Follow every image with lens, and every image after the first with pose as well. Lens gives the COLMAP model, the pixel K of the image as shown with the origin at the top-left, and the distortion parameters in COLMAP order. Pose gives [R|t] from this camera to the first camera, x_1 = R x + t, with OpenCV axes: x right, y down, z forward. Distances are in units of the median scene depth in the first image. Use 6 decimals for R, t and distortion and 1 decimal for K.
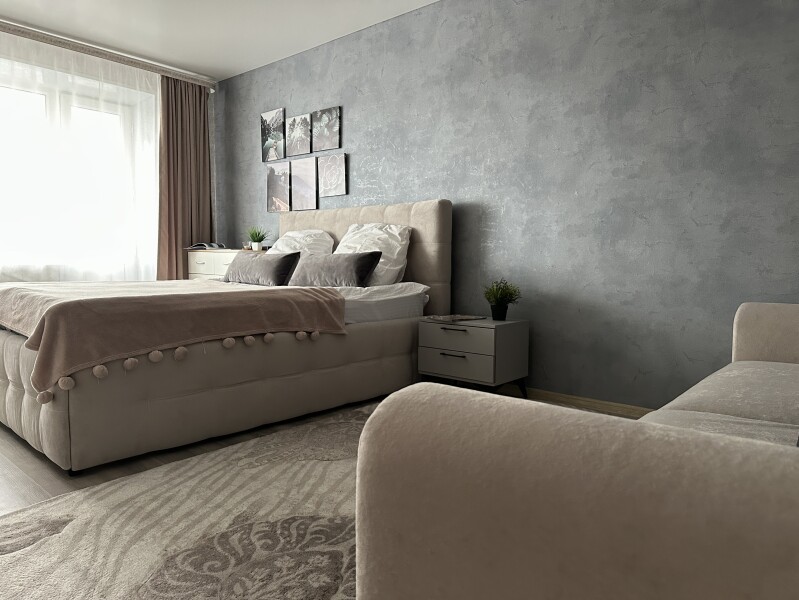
lens RADIAL K [[558.3, 0, 406.6], [0, 558.3, 312.1], [0, 0, 1]] dist [0.059196, -0.068948]
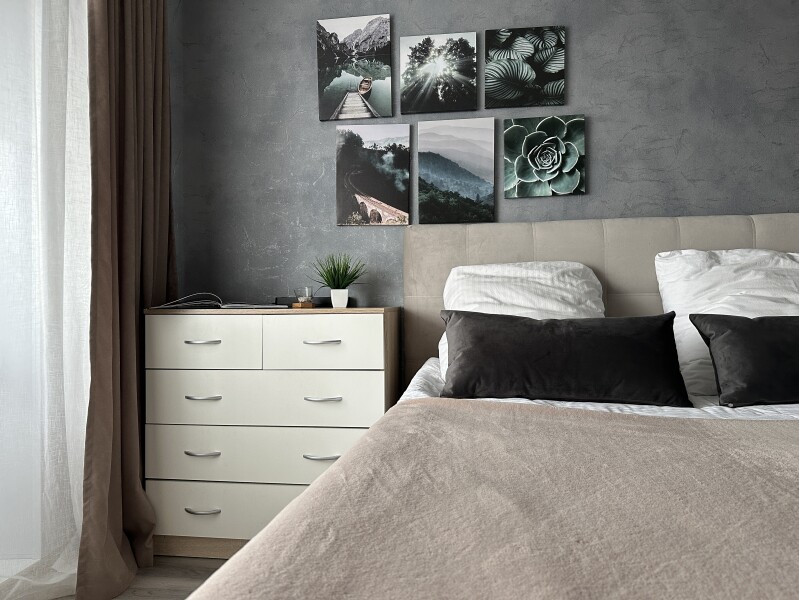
lens RADIAL K [[558.3, 0, 403.7], [0, 558.3, 300.8], [0, 0, 1]] dist [0.059196, -0.068948]
pose [[0.838426, -0.018503, 0.544701, -0.630740], [0.066891, 0.995361, -0.069150, -0.107549], [-0.540895, 0.094412, 0.835775, 0.801427]]
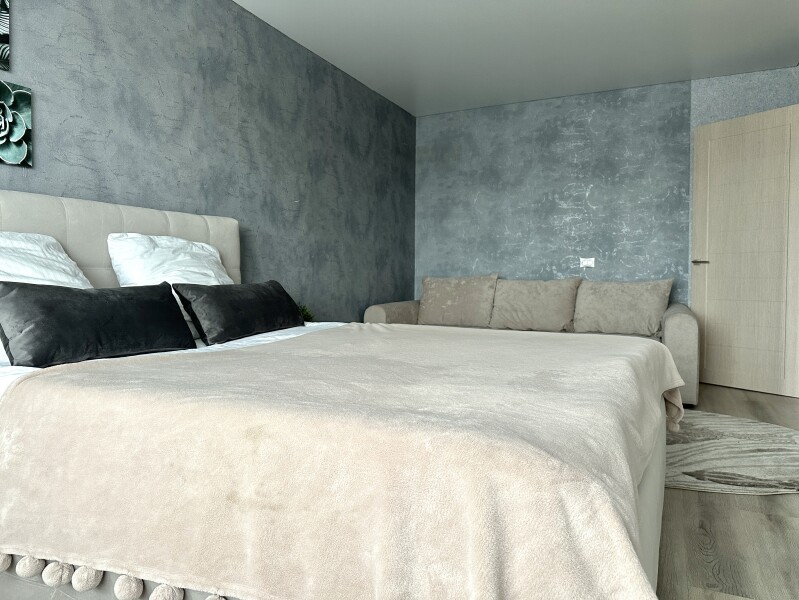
lens RADIAL K [[558.3, 0, 402.0], [0, 558.3, 299.4], [0, 0, 1]] dist [0.059196, -0.068948]
pose [[-0.276389, -0.054428, 0.959503, -0.848296], [0.079097, 0.993719, 0.079154, -0.124968], [-0.957785, 0.097771, -0.270348, 0.986655]]
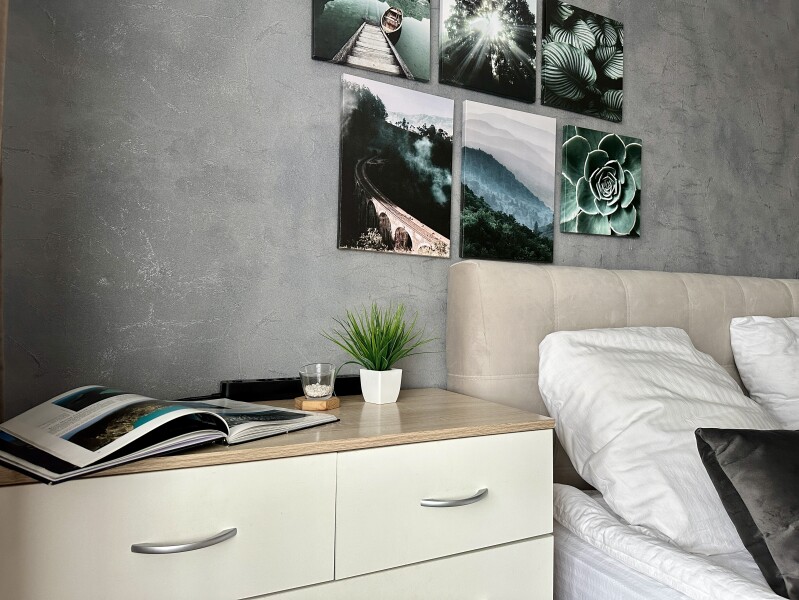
lens RADIAL K [[558.3, 0, 402.4], [0, 558.3, 293.2], [0, 0, 1]] dist [0.059196, -0.068948]
pose [[0.381633, 0.020389, 0.924089, -0.662740], [0.073273, 0.995943, -0.052235, -0.193275], [-0.921405, 0.087645, 0.378591, 1.203419]]
